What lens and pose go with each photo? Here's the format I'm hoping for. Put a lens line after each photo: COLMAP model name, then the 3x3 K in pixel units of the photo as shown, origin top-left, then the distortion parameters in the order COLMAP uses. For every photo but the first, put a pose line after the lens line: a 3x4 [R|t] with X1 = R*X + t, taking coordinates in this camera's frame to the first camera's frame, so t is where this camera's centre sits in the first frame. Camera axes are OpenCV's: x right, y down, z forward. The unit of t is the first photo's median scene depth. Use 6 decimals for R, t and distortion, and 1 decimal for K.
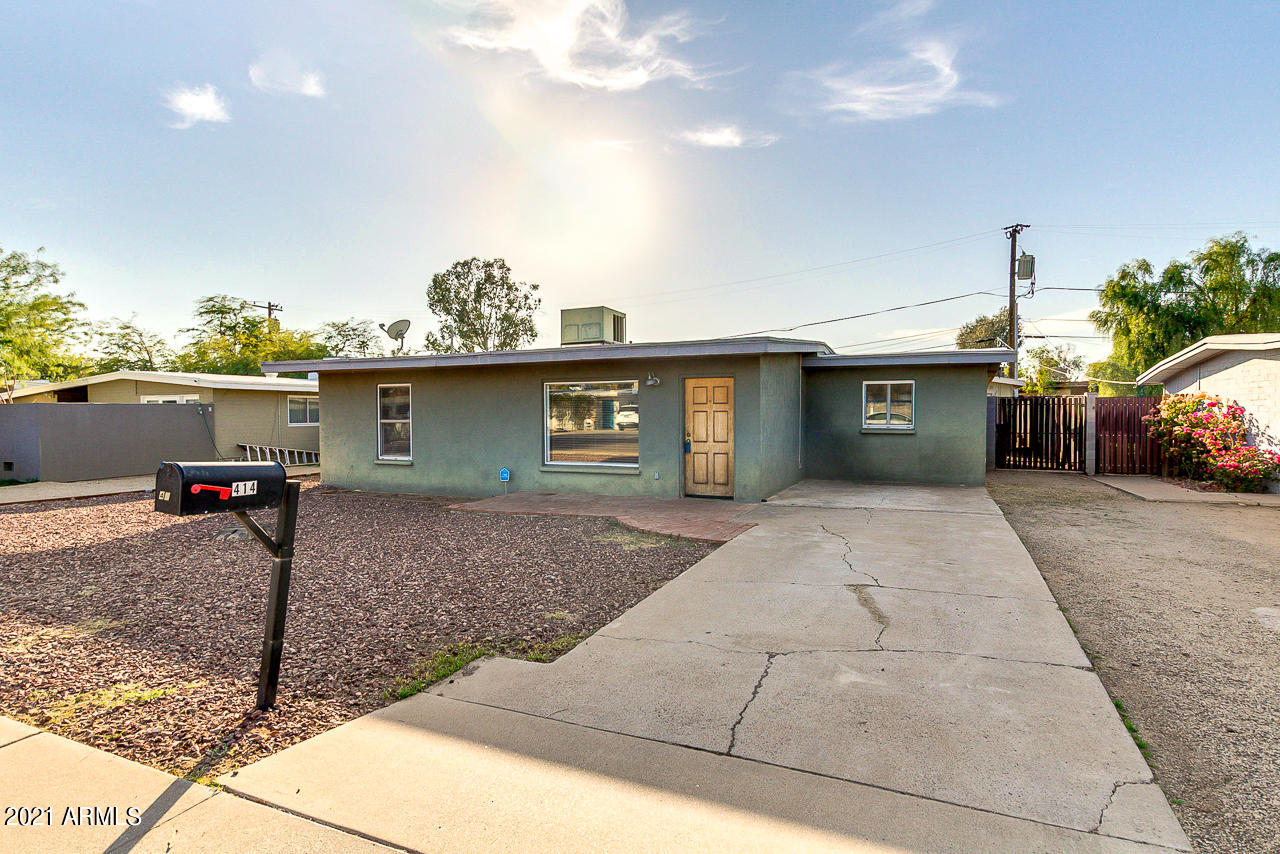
lens RADIAL K [[662.8, 0, 660.0], [0, 662.8, 421.2], [0, 0, 1]] dist [0.023255, 0.000122]
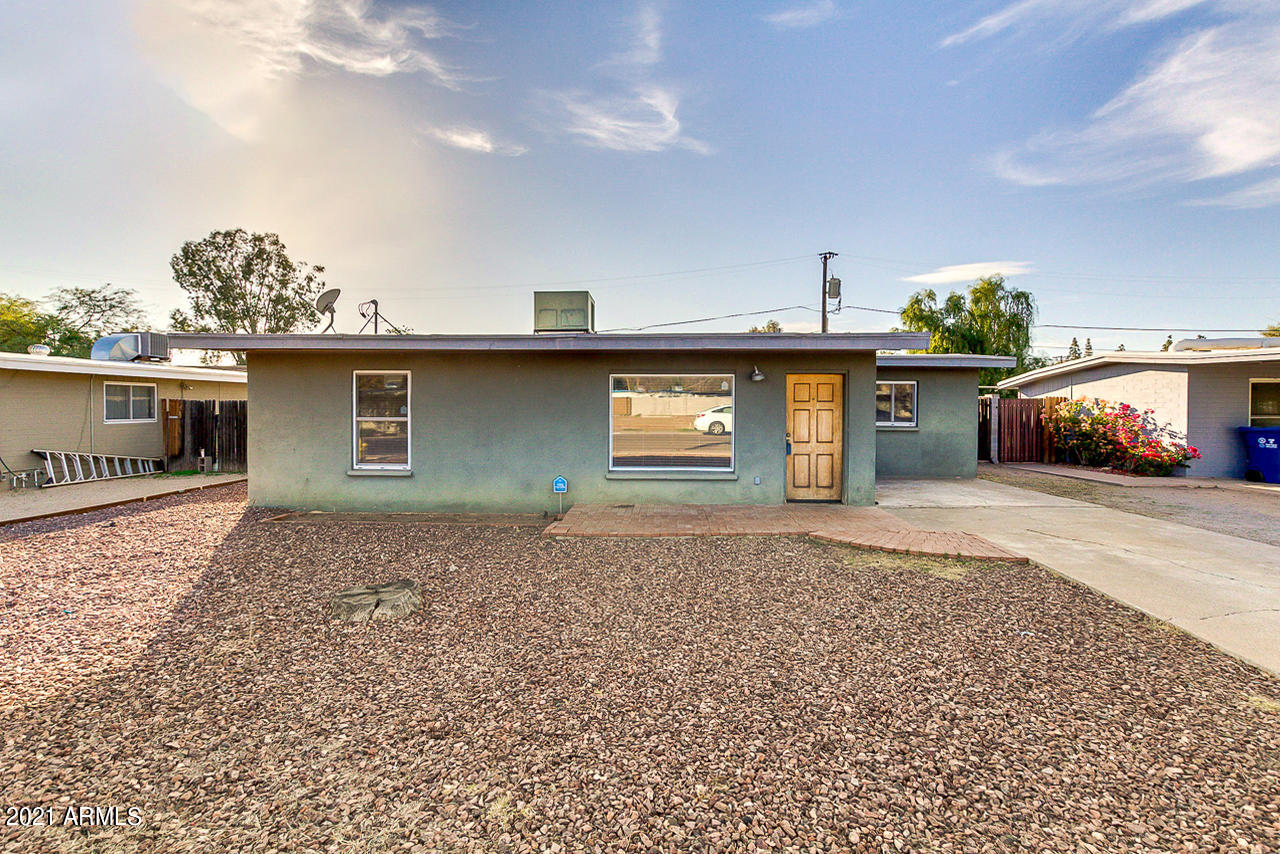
lens RADIAL K [[610.2, 0, 643.6], [0, 610.2, 427.5], [0, 0, 1]] dist [0.018712, -0.013094]
pose [[0.928412, -0.005128, 0.371517, -0.219315], [-0.002408, 0.999801, 0.019815, -0.003052], [-0.371544, -0.019291, 0.928215, 0.134700]]
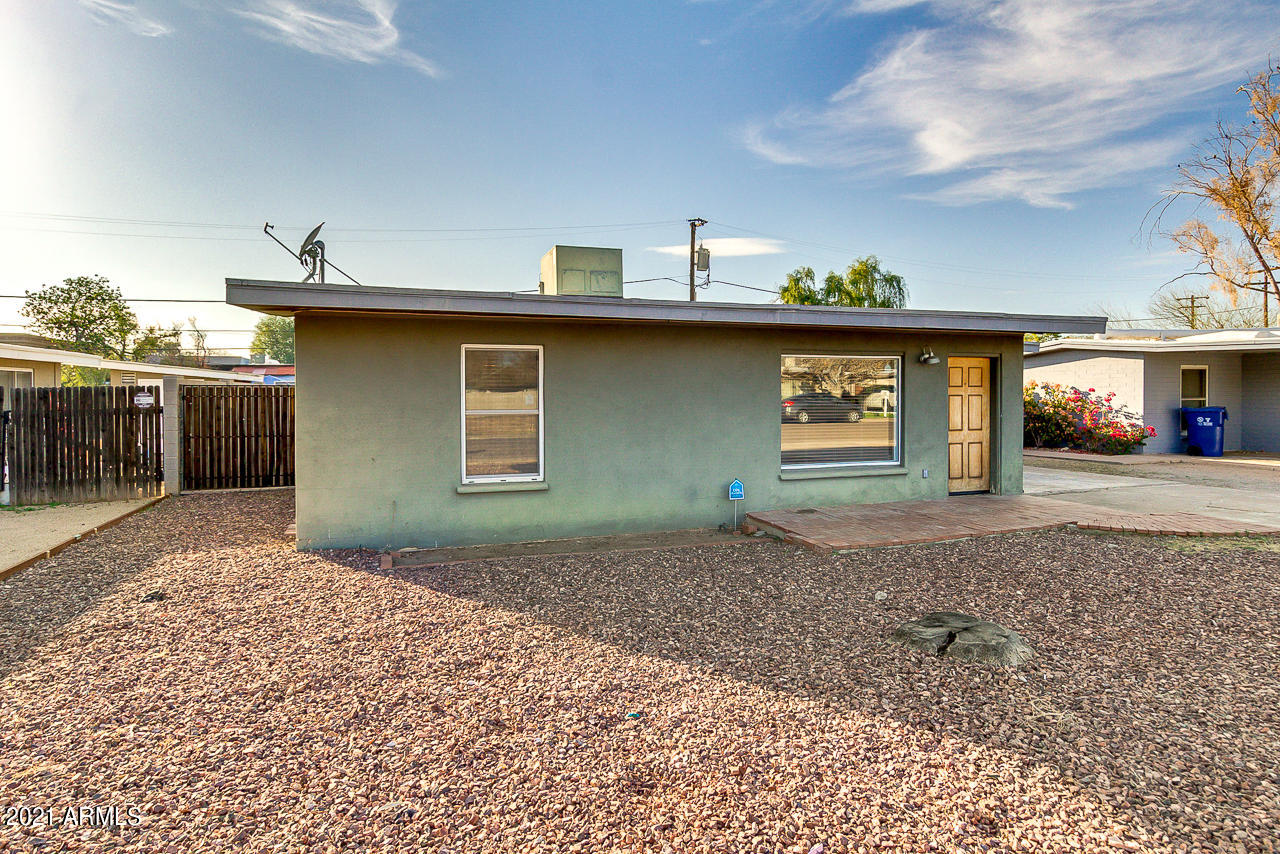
lens RADIAL K [[730.2, 0, 640.0], [0, 730.2, 427.0], [0, 0, 1]] dist [0.023467, -0.000370]
pose [[0.721362, -0.029610, 0.691925, -0.424787], [0.008609, 0.999392, 0.033791, -0.004547], [-0.692505, -0.018419, 0.721178, 0.280479]]
